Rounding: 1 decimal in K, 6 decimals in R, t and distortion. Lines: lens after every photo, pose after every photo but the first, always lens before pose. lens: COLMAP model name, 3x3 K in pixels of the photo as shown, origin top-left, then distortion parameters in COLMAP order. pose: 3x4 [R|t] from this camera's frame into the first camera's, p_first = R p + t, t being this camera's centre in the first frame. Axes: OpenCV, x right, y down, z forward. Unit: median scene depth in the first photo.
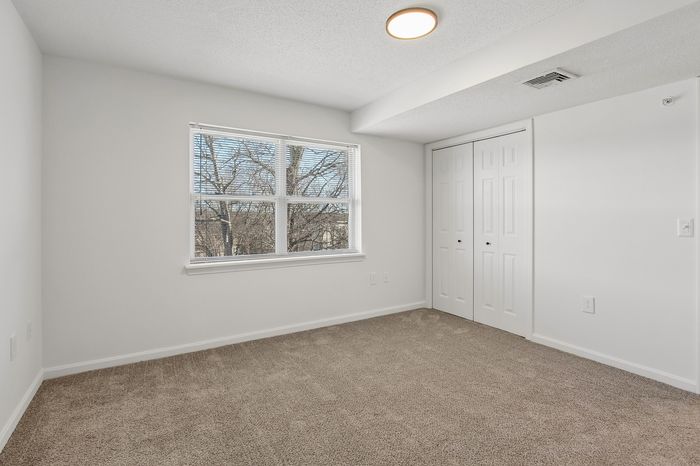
lens RADIAL K [[341.2, 0, 348.8], [0, 341.2, 227.8], [0, 0, 1]] dist [-0.001822, -0.001030]
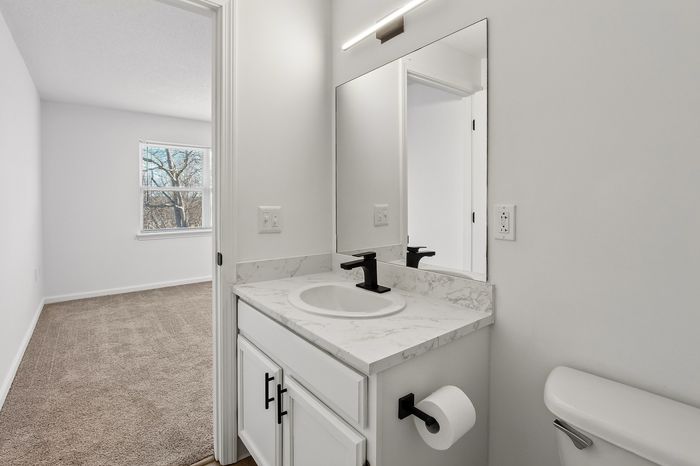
lens RADIAL K [[341.2, 0, 351.5], [0, 341.2, 210.2], [0, 0, 1]] dist [-0.001822, -0.001030]
pose [[0.993559, -0.011425, 0.112735, 0.325526], [0.012137, 0.999911, -0.005630, 0.022416], [-0.112660, 0.006962, 0.993609, -0.669724]]
